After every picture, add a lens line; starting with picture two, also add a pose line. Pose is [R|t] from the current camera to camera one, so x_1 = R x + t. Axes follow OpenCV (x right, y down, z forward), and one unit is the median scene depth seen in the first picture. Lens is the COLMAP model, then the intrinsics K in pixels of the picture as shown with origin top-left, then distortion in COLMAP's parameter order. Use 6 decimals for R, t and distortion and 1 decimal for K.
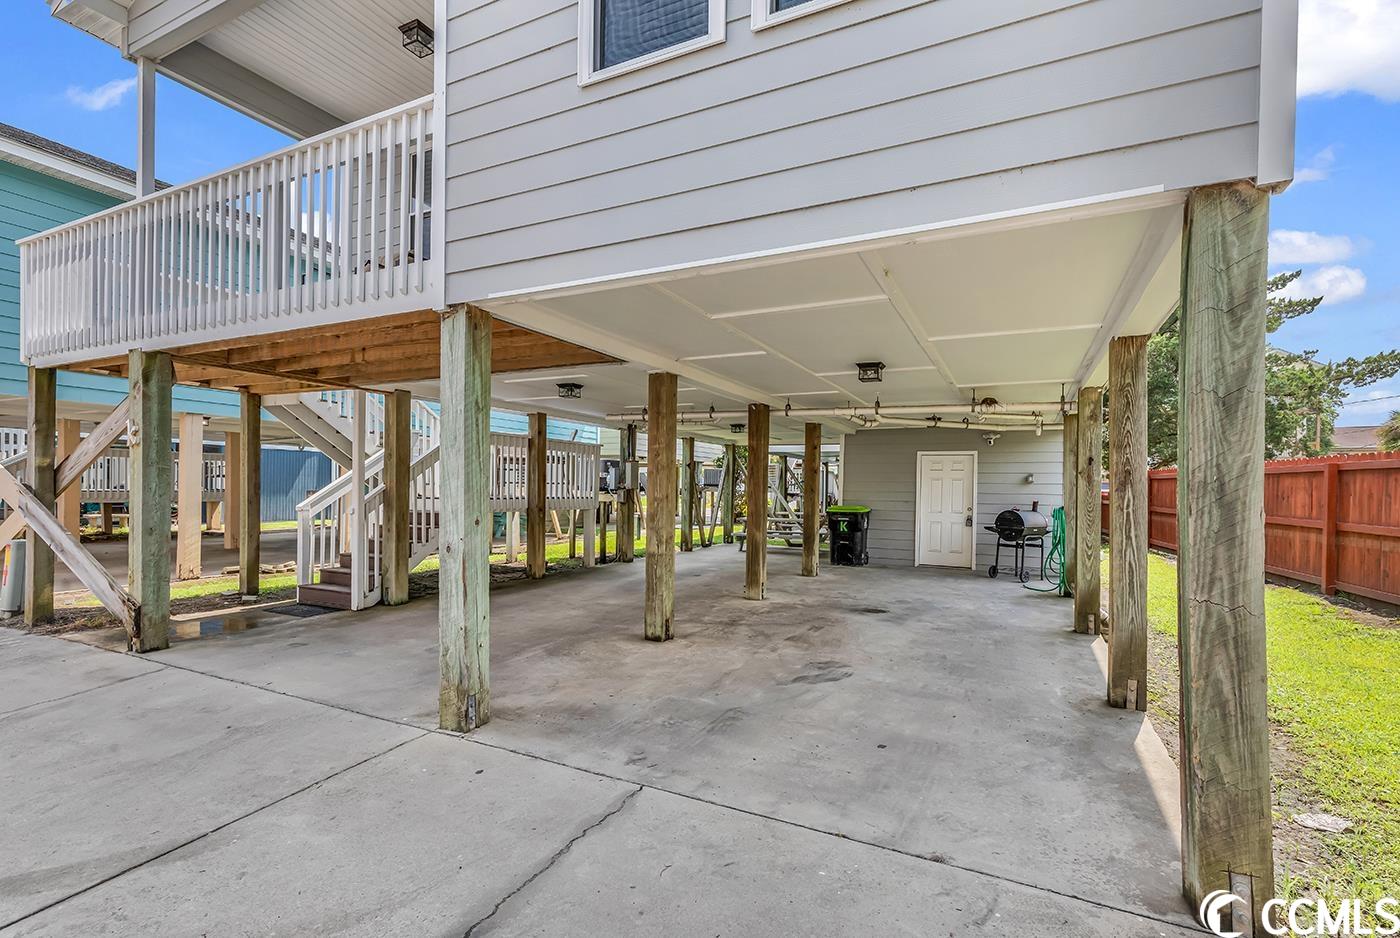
lens RADIAL K [[647.5, 0, 700.7], [0, 647.5, 502.5], [0, 0, 1]] dist [0.005510, 0.000311]
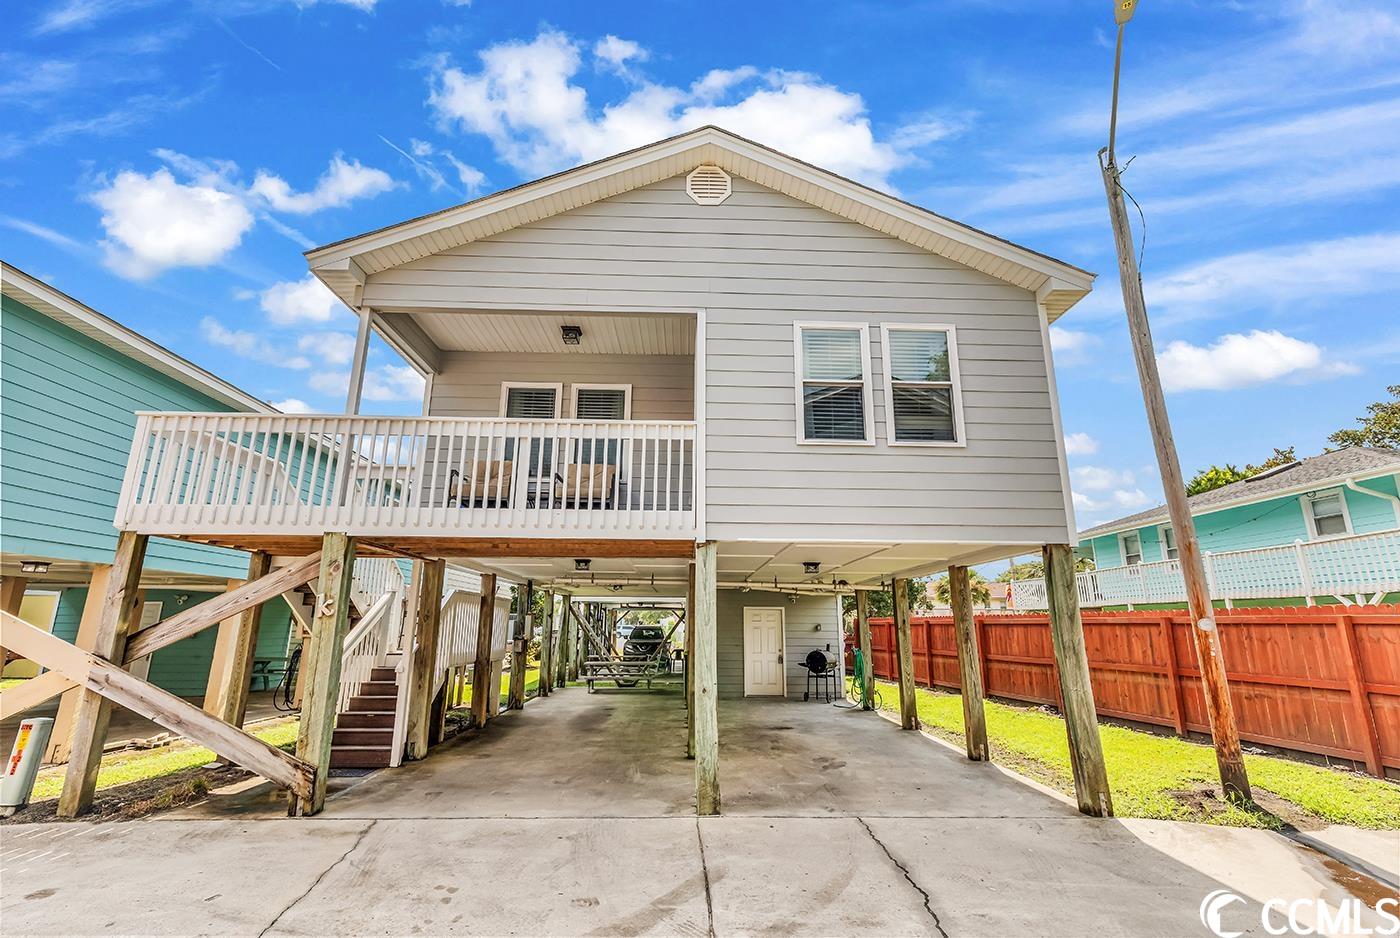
lens RADIAL K [[634.0, 0, 717.0], [0, 634.0, 480.6], [0, 0, 1]] dist [0.005954, 0.000209]
pose [[0.875032, 0.101337, 0.473339, -1.083055], [0.017684, 0.970497, -0.240466, -0.051148], [-0.483742, 0.218786, 0.847424, -0.428078]]
